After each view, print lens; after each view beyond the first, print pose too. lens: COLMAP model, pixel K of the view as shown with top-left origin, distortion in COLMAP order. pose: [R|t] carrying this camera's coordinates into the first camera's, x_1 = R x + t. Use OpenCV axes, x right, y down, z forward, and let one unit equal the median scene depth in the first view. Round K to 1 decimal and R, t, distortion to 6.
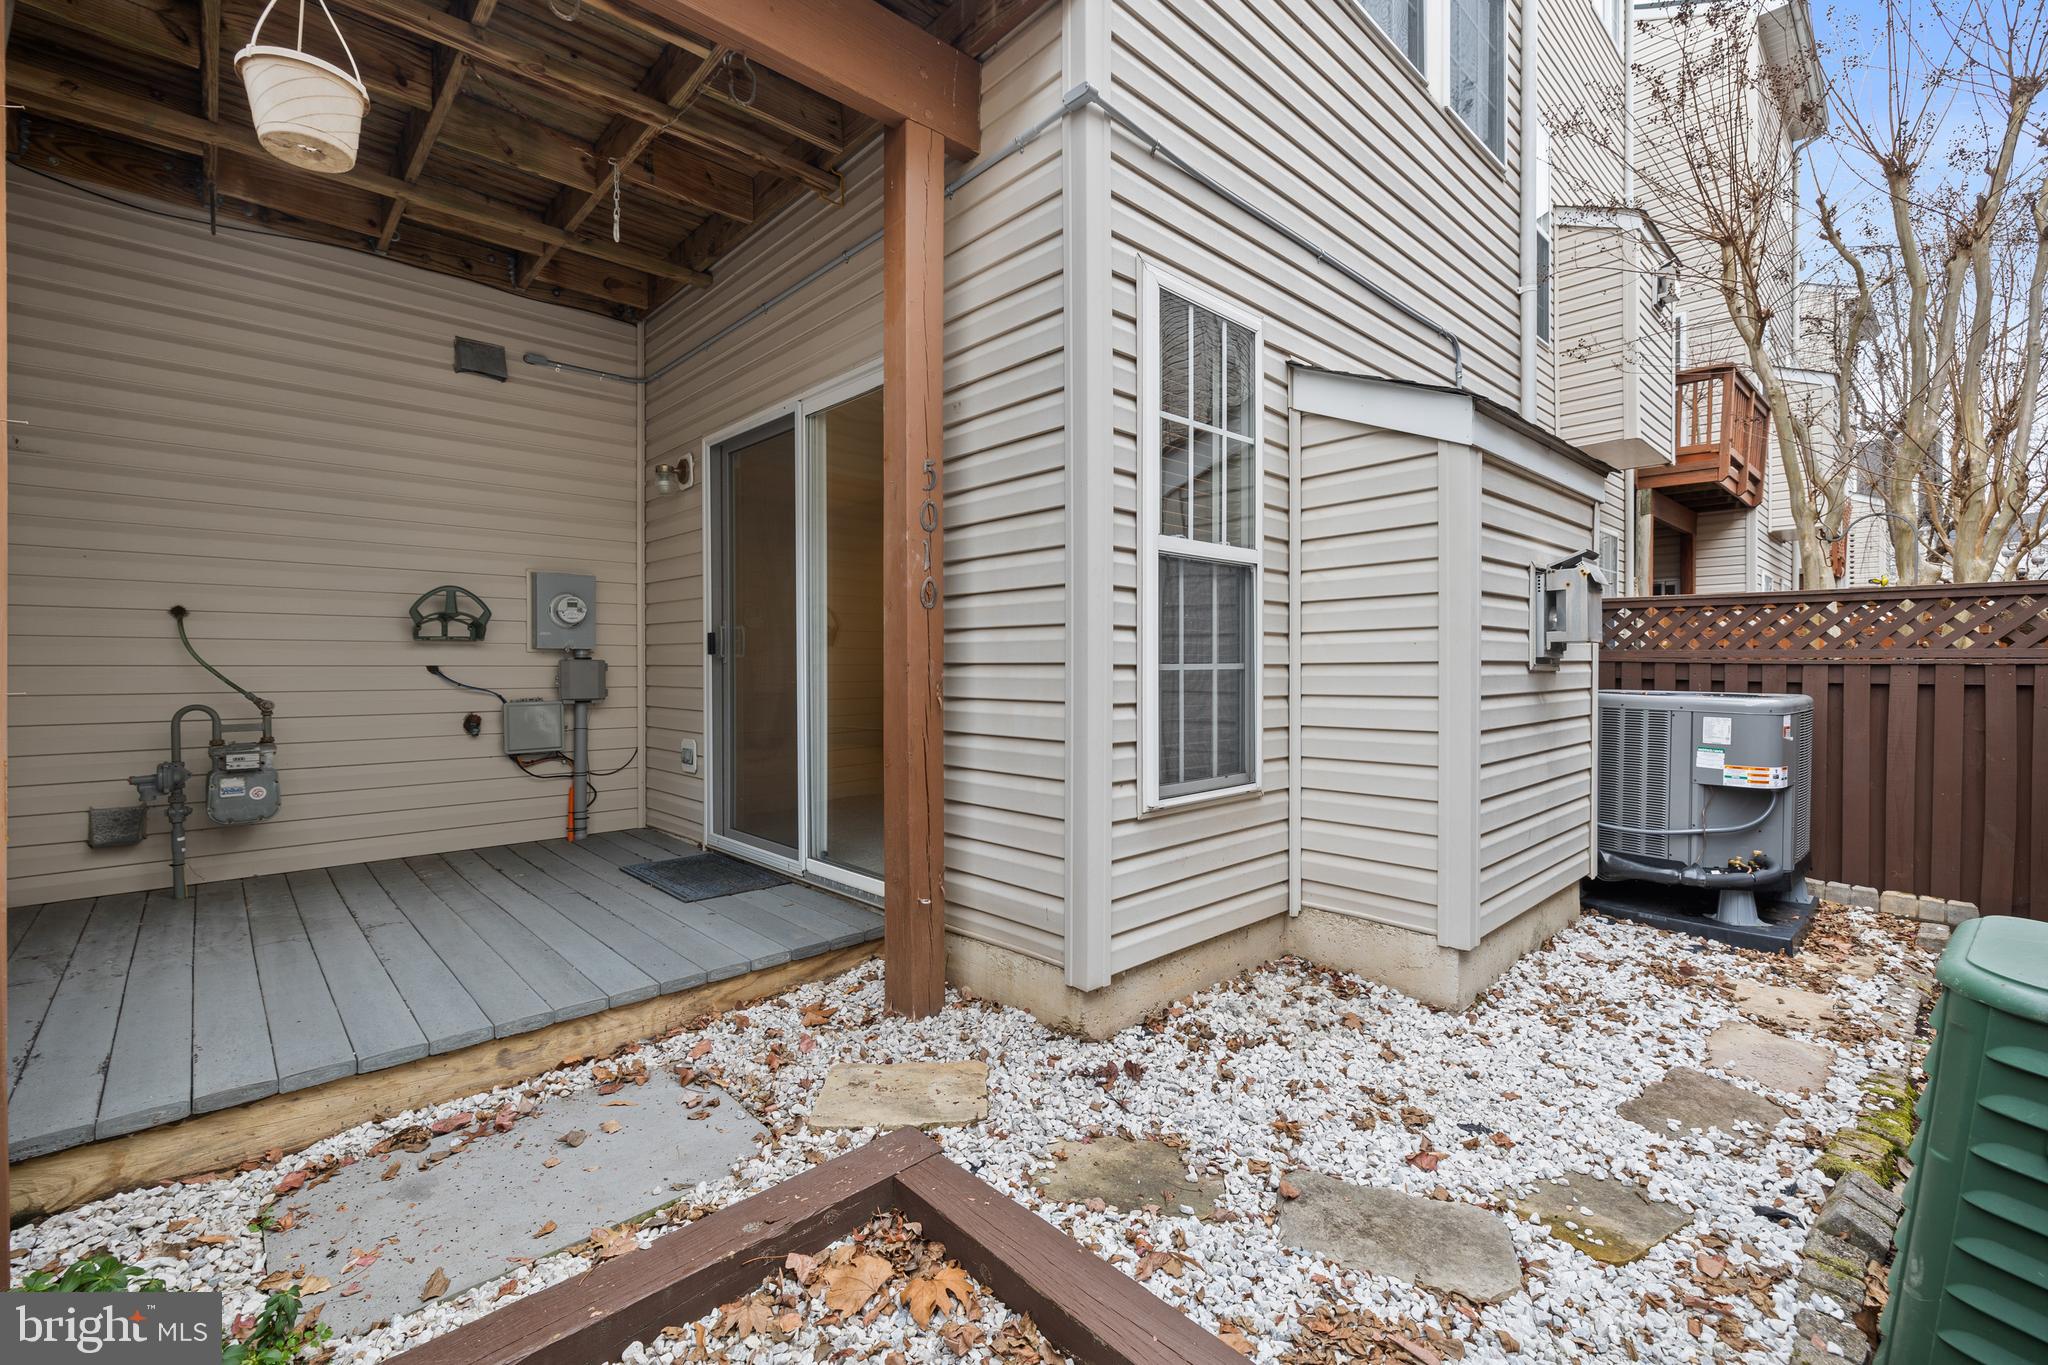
lens RADIAL K [[869.3, 0, 1023.7], [0, 869.3, 678.9], [0, 0, 1]] dist [0.000504, -0.000415]
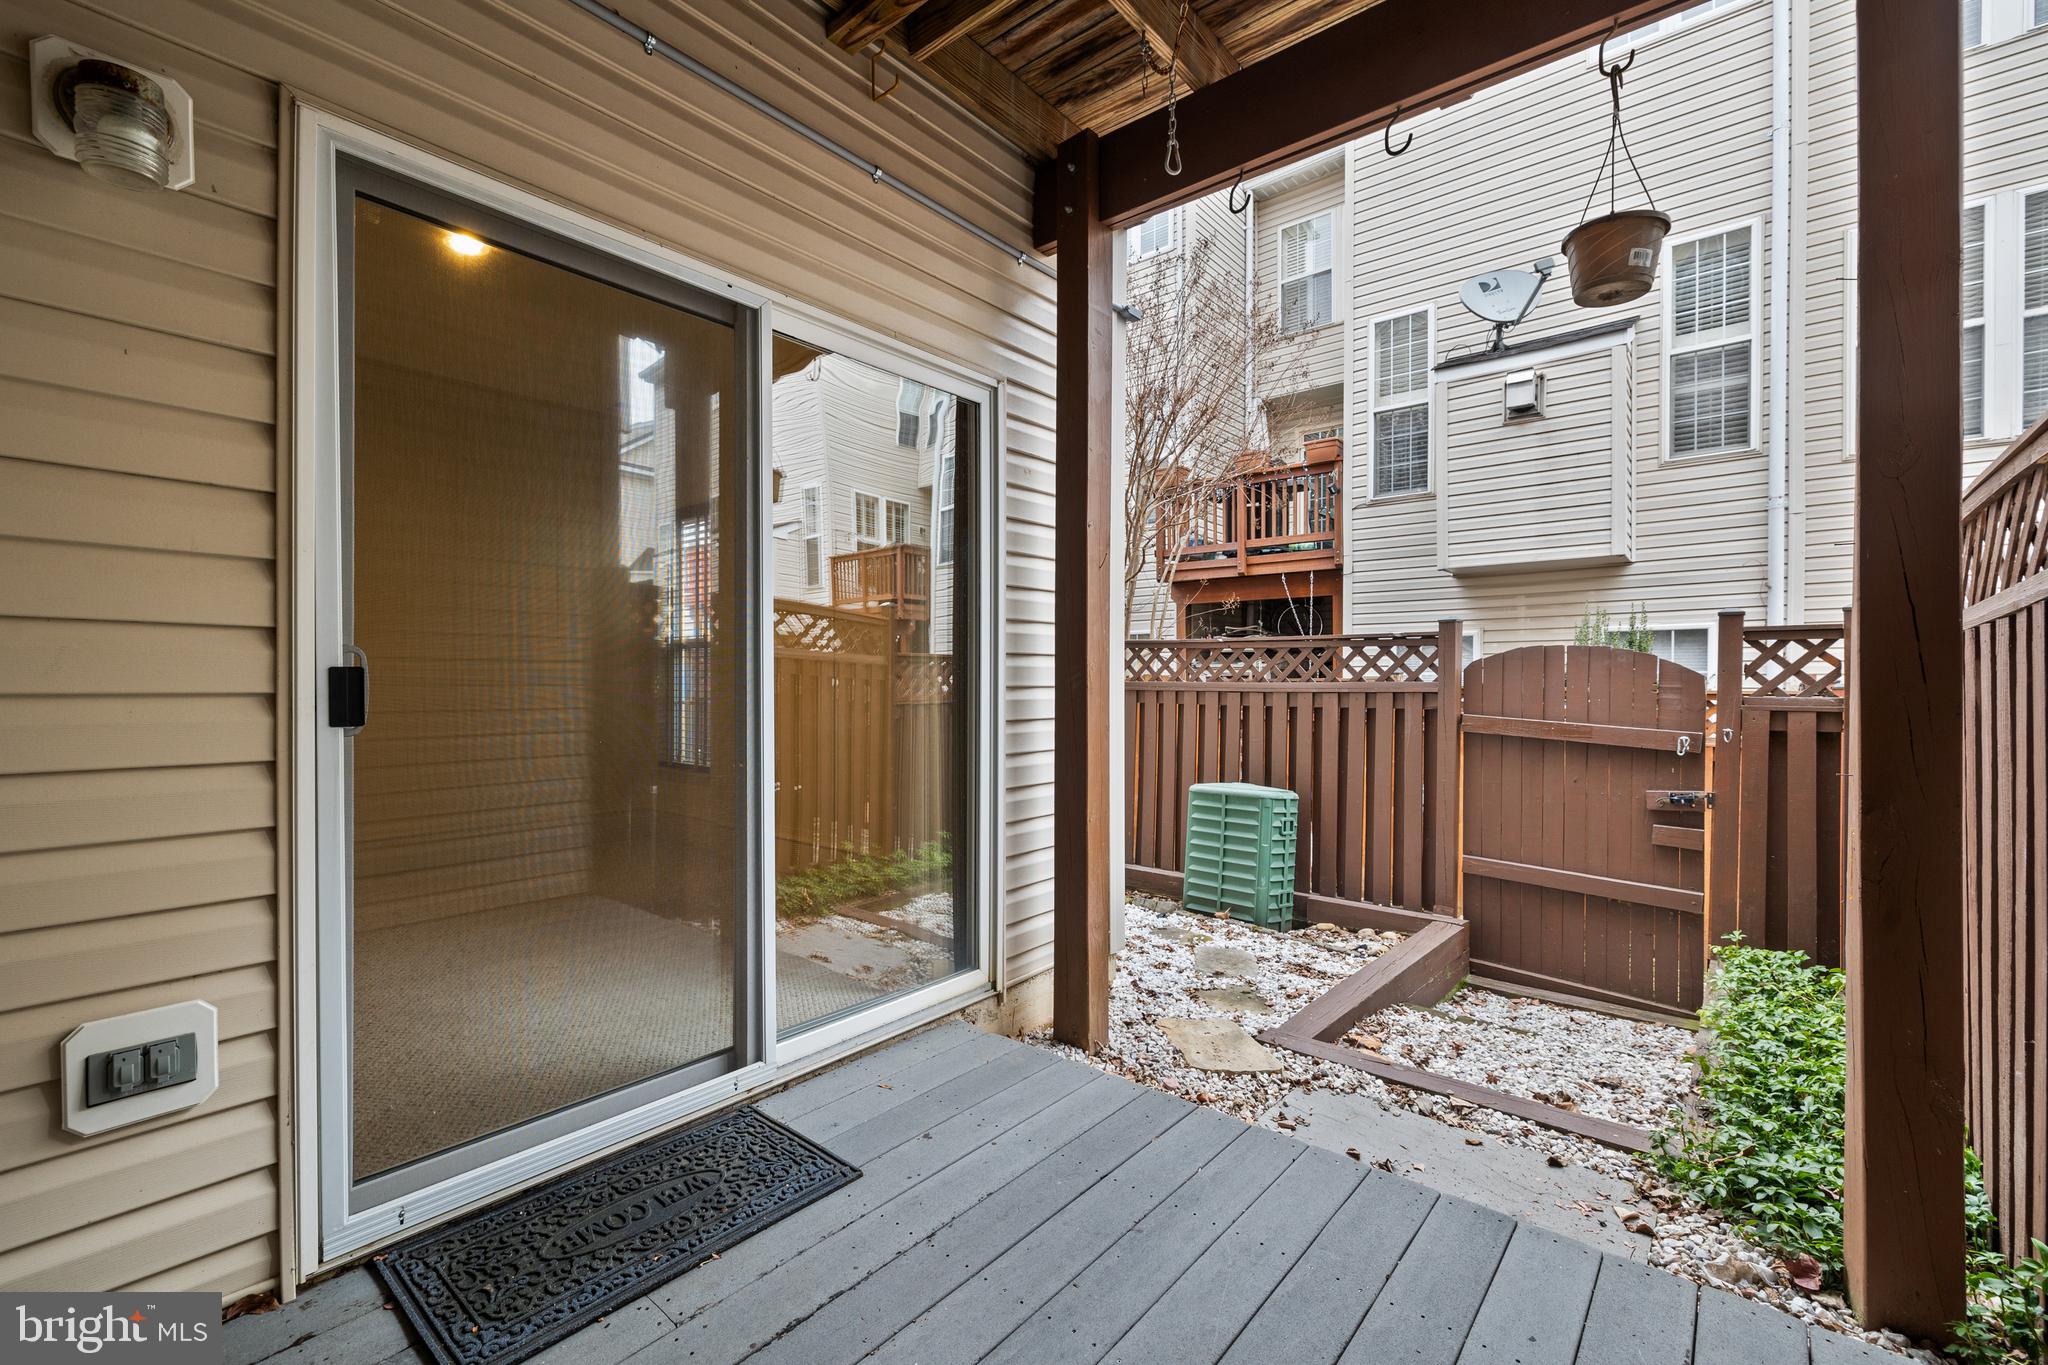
lens RADIAL K [[869.3, 0, 1023.7], [0, 869.3, 682.9], [0, 0, 1]] dist [0.000504, -0.000415]
pose [[-0.111329, -0.003150, 0.993779, -1.494366], [0.014857, 0.999878, 0.004834, -0.088541], [-0.993673, 0.015303, -0.111268, 1.506097]]
